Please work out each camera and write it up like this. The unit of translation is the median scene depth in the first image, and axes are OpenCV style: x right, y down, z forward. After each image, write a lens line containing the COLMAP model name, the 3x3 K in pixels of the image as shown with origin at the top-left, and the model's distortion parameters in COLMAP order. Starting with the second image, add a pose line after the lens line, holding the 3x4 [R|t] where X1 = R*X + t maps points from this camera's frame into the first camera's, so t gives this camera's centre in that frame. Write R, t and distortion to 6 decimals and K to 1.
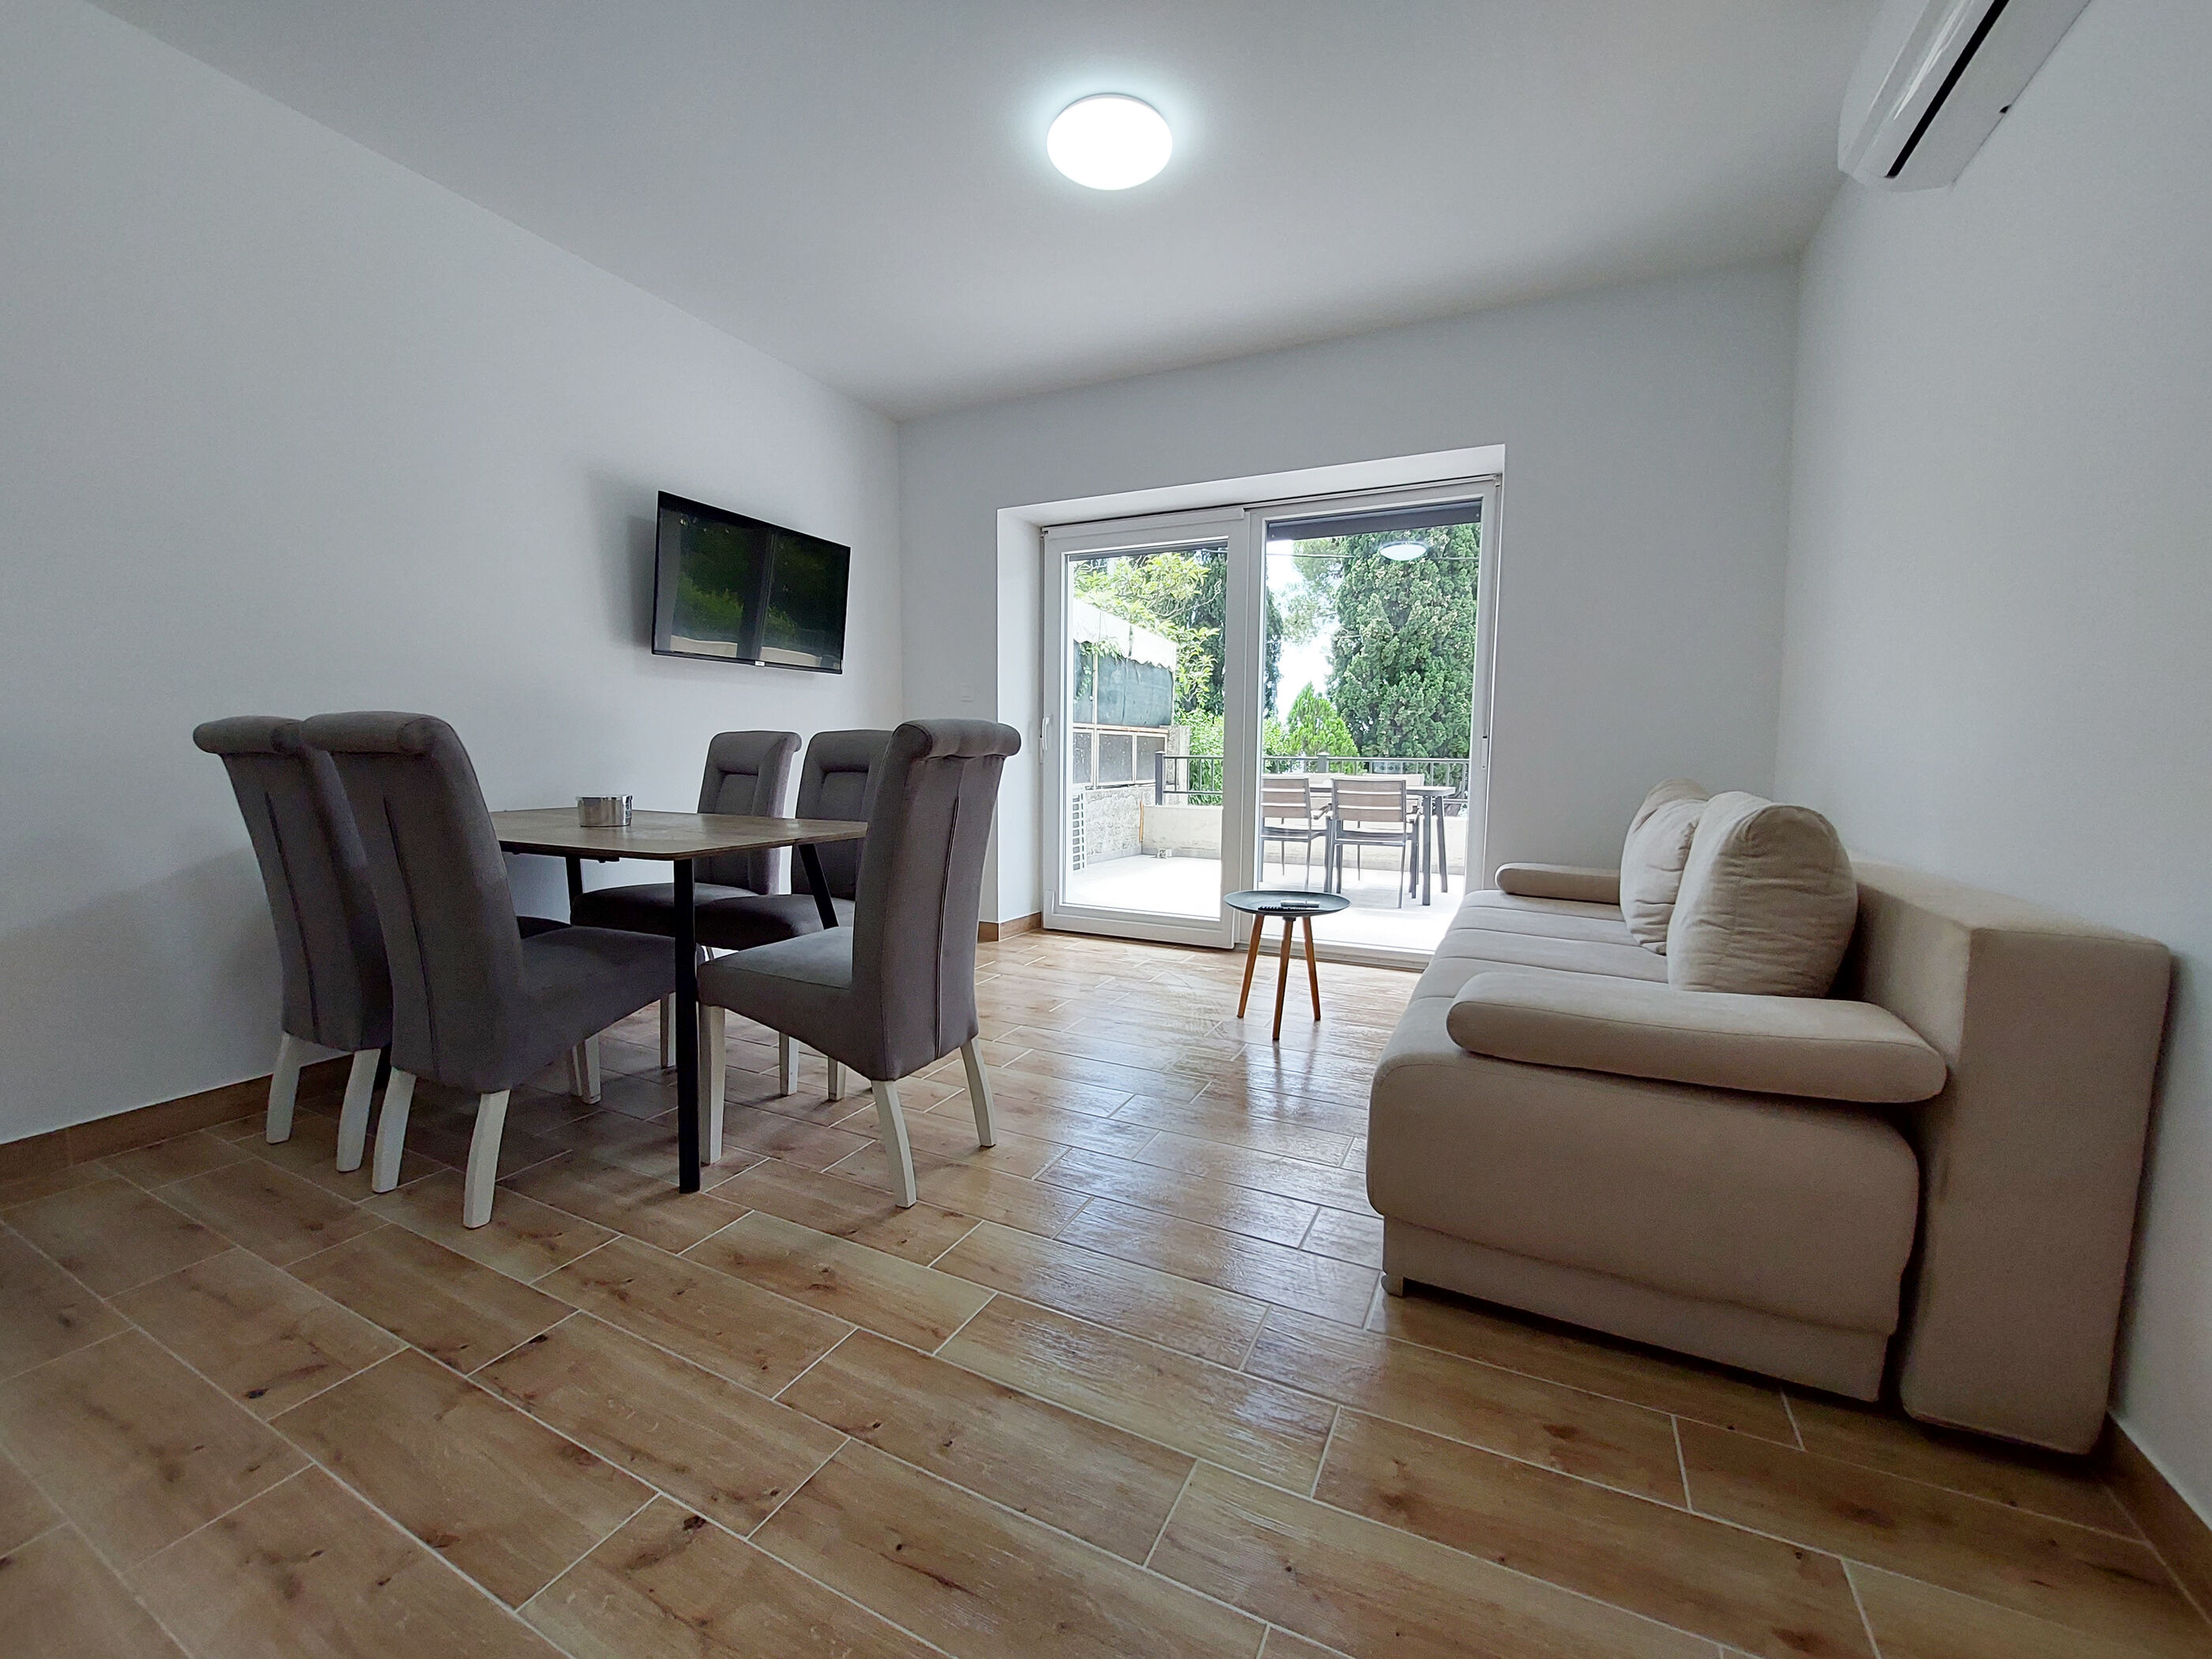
lens RADIAL K [[875.0, 0, 1109.5], [0, 875.0, 830.7], [0, 0, 1]] dist [-0.006101, -0.006551]
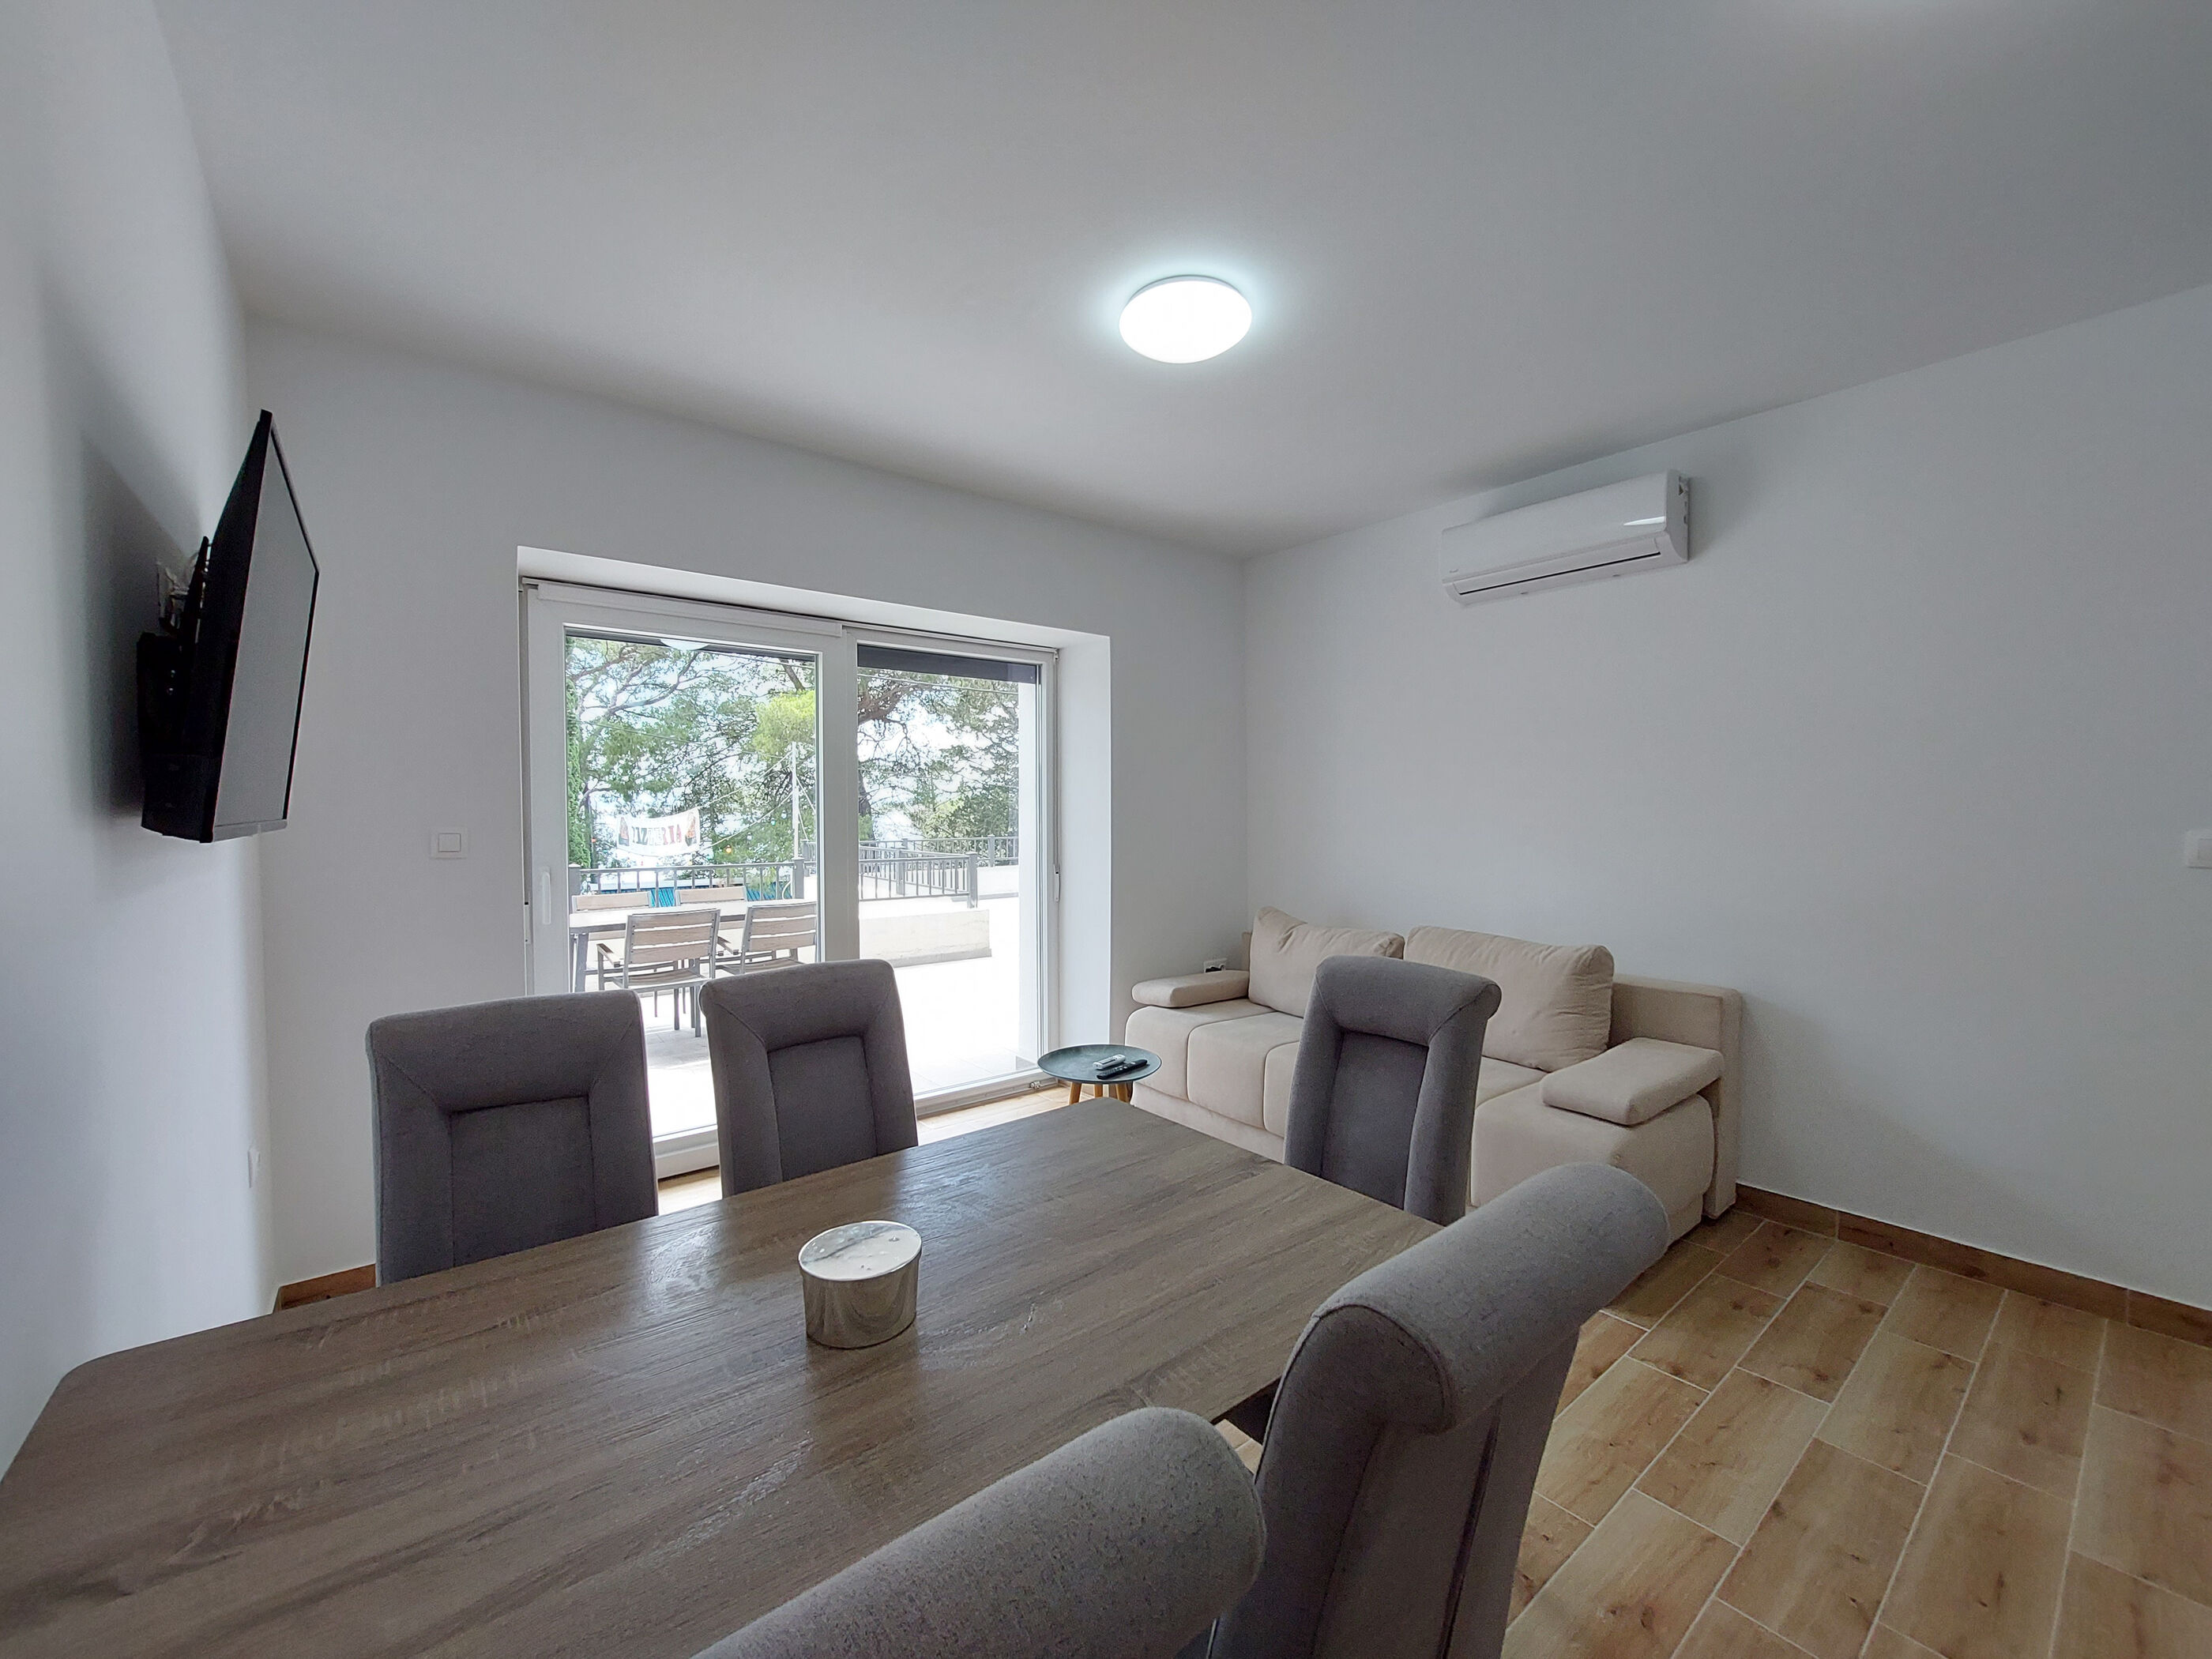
lens RADIAL K [[886.3, 0, 1112.7], [0, 886.3, 833.5], [0, 0, 1]] dist [-0.019269, 0.000756]
pose [[0.428122, -0.031147, 0.903184, -1.357688], [0.088427, 0.996054, -0.007566, -0.335834], [-0.899385, 0.083105, 0.429187, 1.042281]]
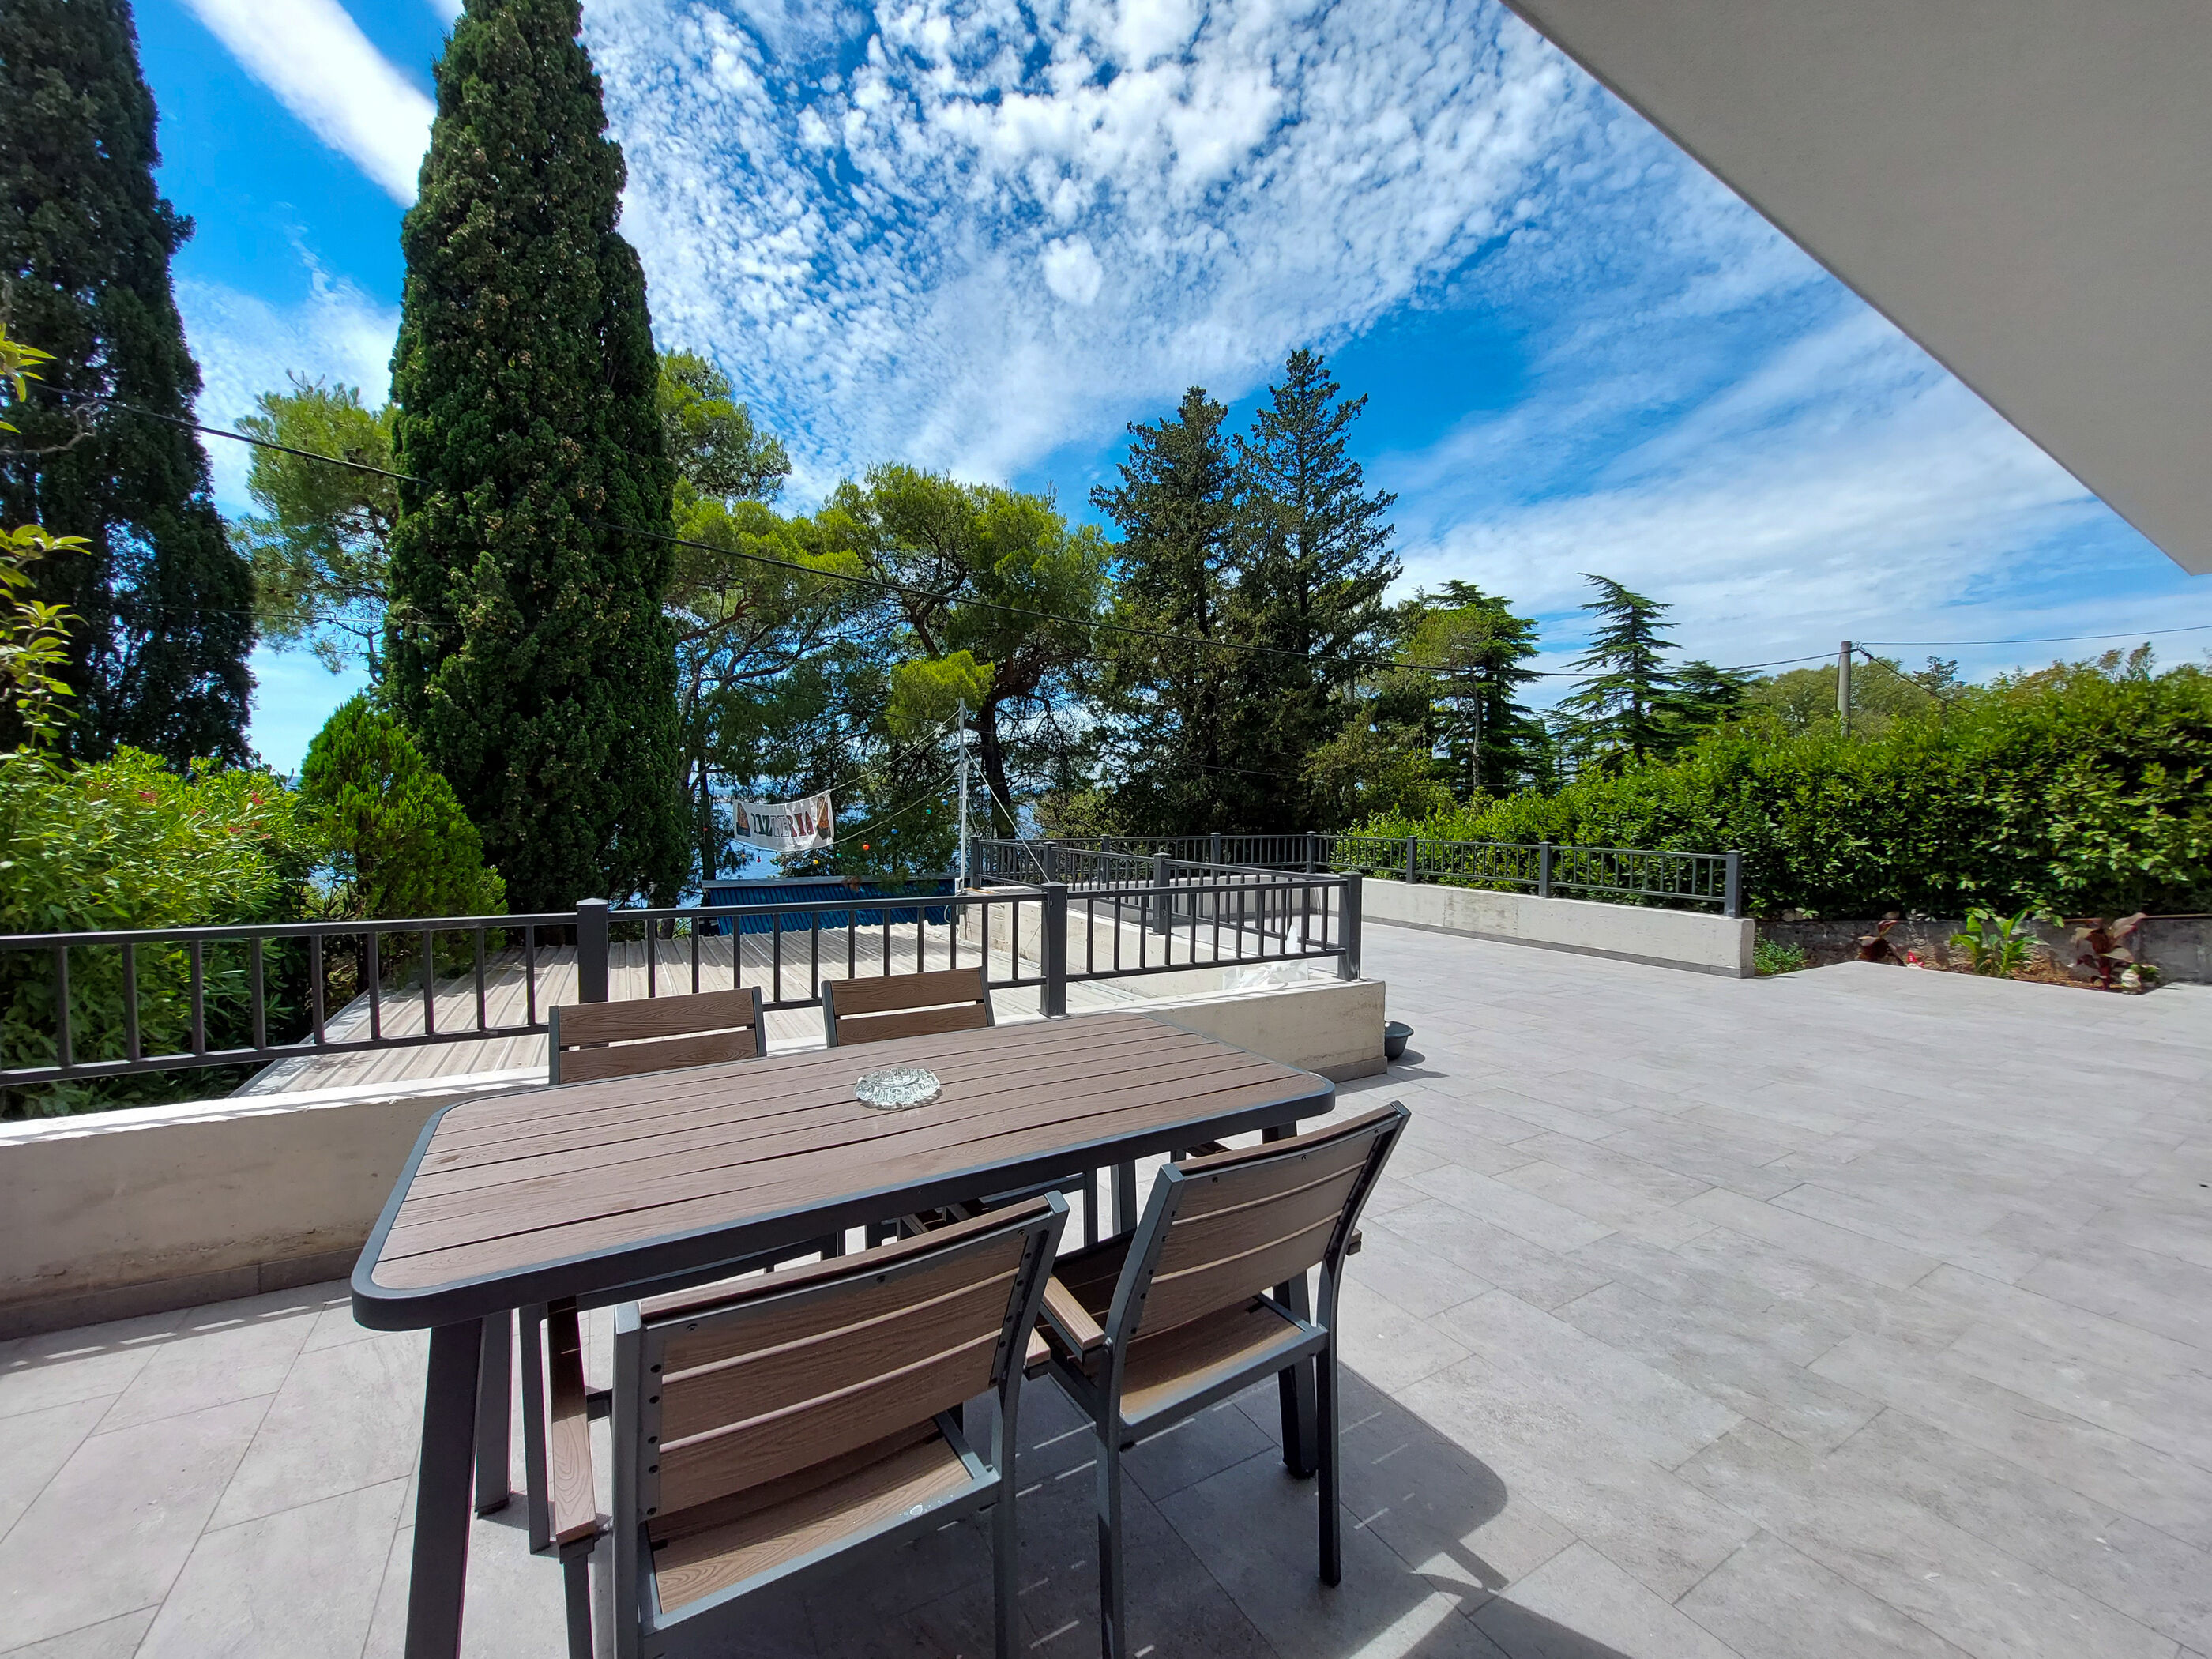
lens RADIAL K [[887.6, 0, 1103.8], [0, 887.6, 850.2], [0, 0, 1]] dist [-0.007532, -0.007097]
pose [[0.535163, -0.044021, 0.843601, 0.233078], [0.069980, 0.997519, 0.007659, -0.475838], [-0.841846, 0.054936, 0.536915, 3.160931]]
